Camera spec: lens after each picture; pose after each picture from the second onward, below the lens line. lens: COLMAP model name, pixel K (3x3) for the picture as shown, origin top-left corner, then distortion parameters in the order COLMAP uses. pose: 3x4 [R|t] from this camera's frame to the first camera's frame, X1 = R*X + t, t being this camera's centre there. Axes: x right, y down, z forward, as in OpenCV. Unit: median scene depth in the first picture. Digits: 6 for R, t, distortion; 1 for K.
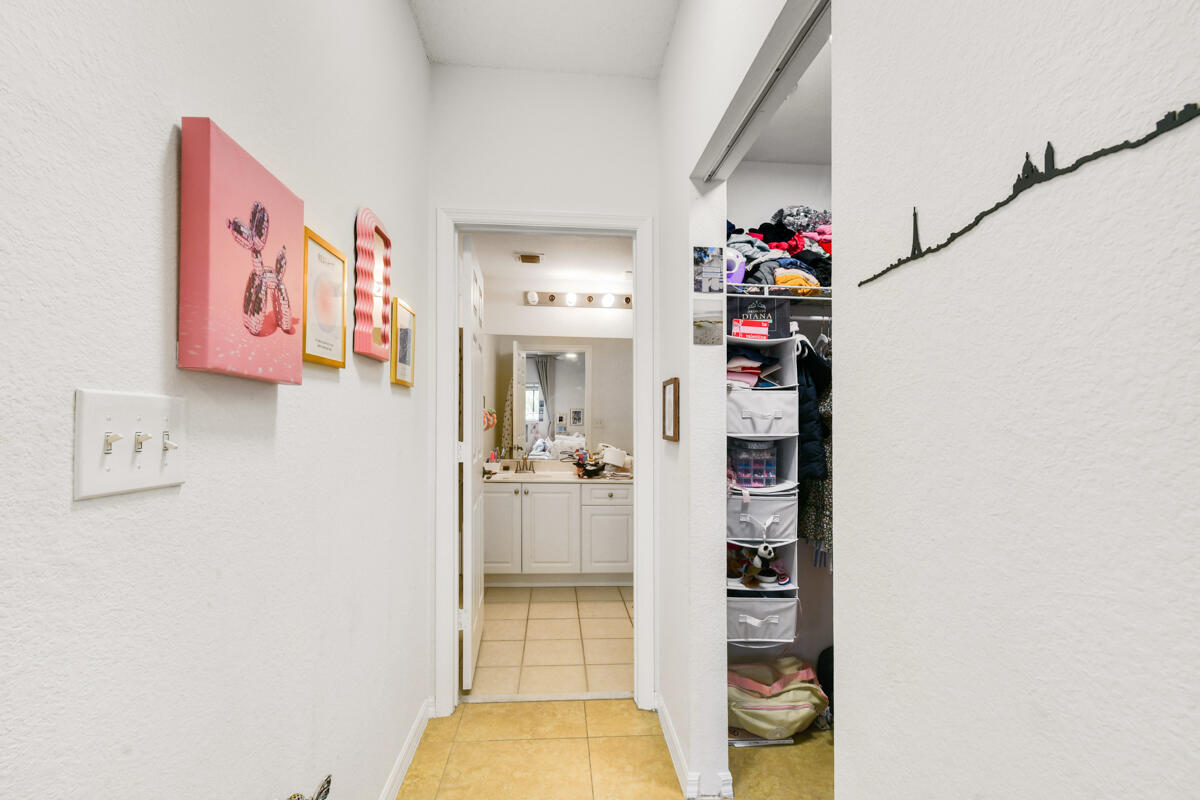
lens RADIAL K [[528.4, 0, 604.5], [0, 528.4, 422.1], [0, 0, 1]] dist [0.013036, -0.005330]
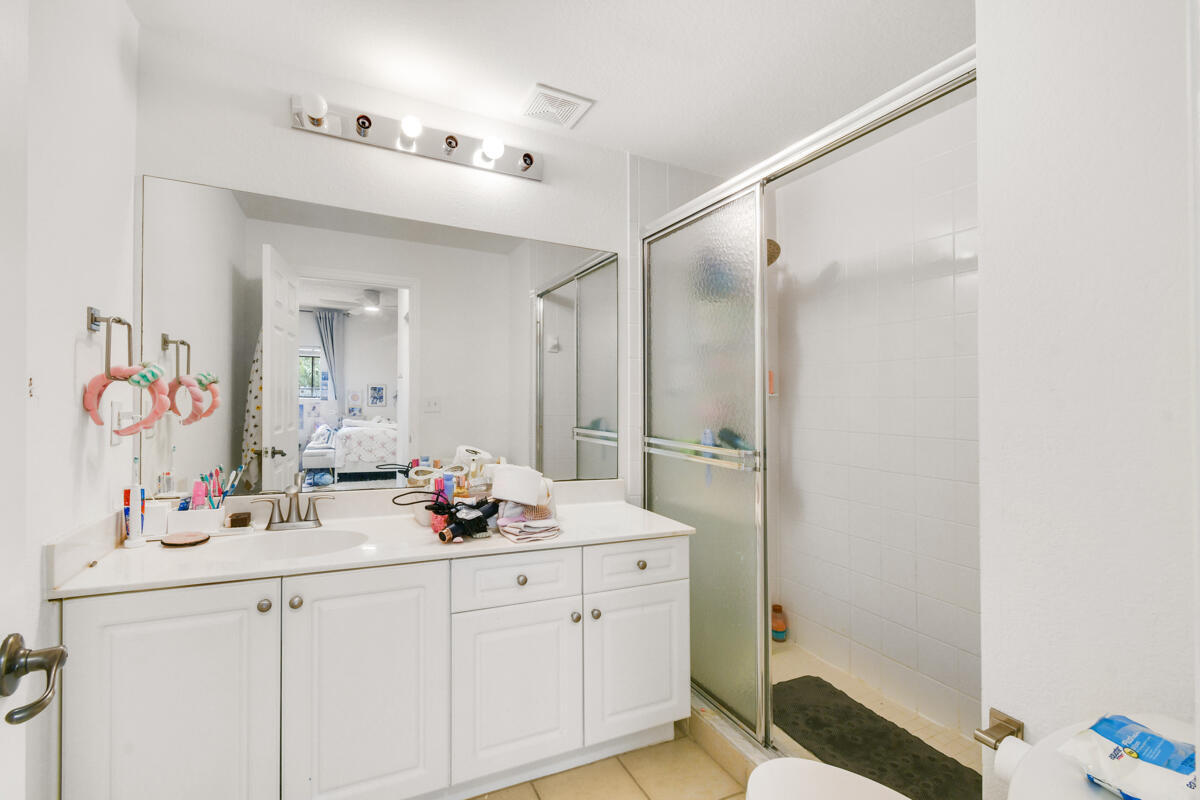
lens RADIAL K [[528.4, 0, 588.8], [0, 528.4, 405.7], [0, 0, 1]] dist [0.013036, -0.005330]
pose [[0.939672, 0.001940, 0.342071, -0.141684], [-0.004626, 0.999965, 0.007039, -0.006888], [-0.342046, -0.008197, 0.939648, 0.995002]]
